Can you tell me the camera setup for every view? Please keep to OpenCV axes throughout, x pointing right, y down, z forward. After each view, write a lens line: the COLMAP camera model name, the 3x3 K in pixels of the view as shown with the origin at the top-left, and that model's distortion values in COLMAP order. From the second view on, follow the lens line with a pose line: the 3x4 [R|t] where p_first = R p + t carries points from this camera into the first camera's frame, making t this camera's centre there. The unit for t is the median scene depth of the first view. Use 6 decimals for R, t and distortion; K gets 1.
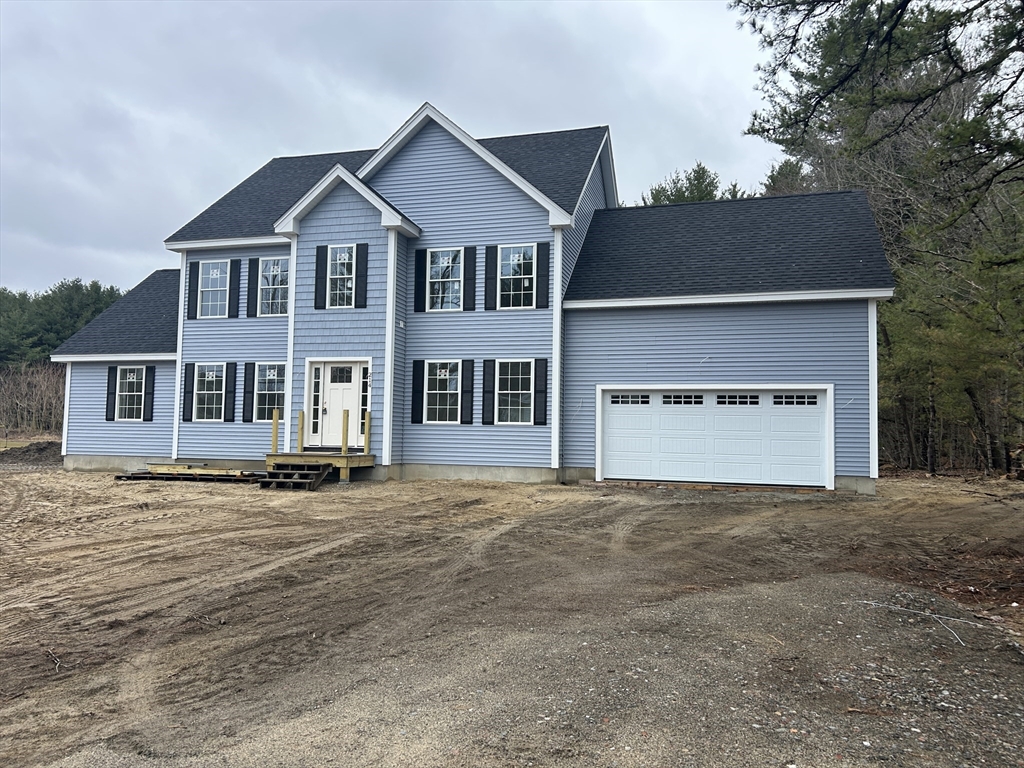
lens RADIAL K [[766.7, 0, 511.3], [0, 766.7, 384.9], [0, 0, 1]] dist [0.041915, -0.048568]
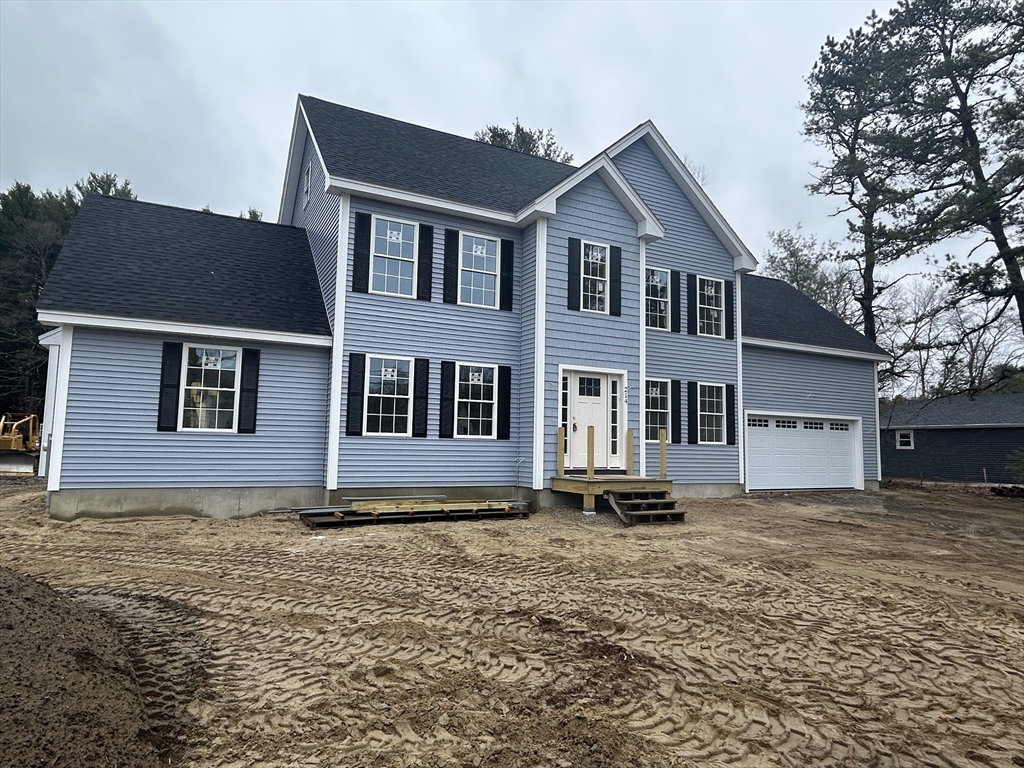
lens RADIAL K [[646.8, 0, 511.6], [0, 646.8, 379.0], [0, 0, 1]] dist [-0.003807, -0.003376]
pose [[0.721033, 0.068912, 0.689465, -0.800549], [-0.055258, 0.997592, -0.041921, 0.013792], [-0.690694, -0.007872, 0.723104, 0.520420]]
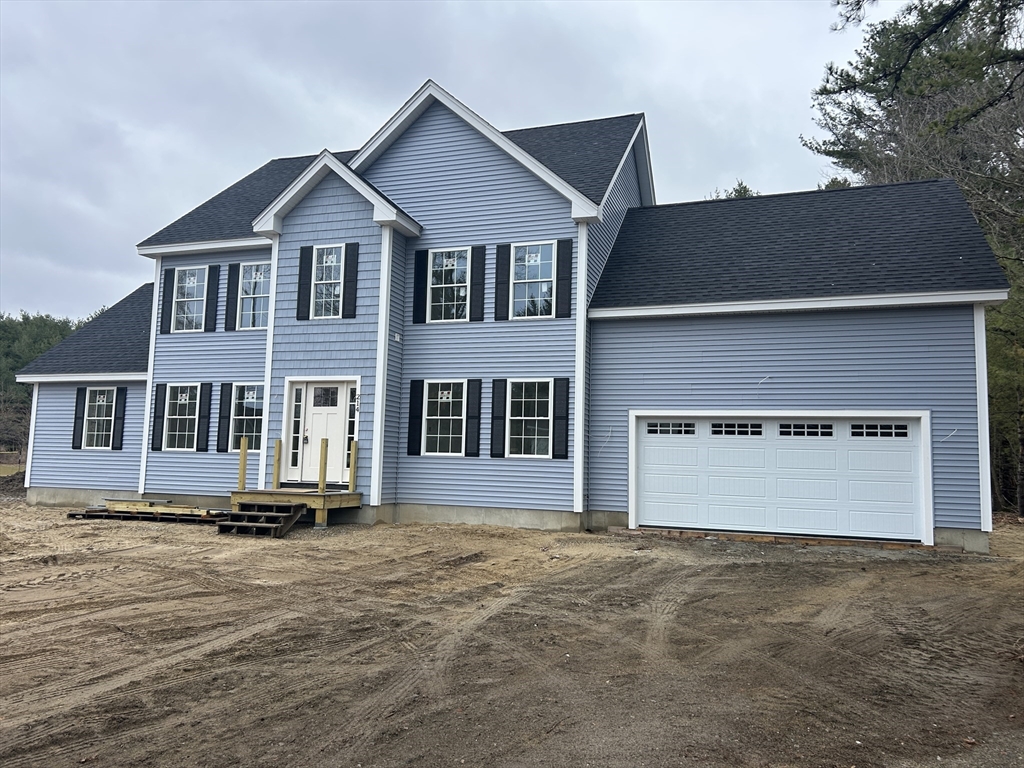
lens RADIAL K [[766.7, 0, 508.4], [0, 766.7, 382.0], [0, 0, 1]] dist [0.041915, -0.048568]
pose [[0.998669, 0.003390, -0.051463, 0.022961], [-0.005473, 0.999169, -0.040389, 0.003286], [0.051283, 0.040617, 0.997858, 0.164230]]
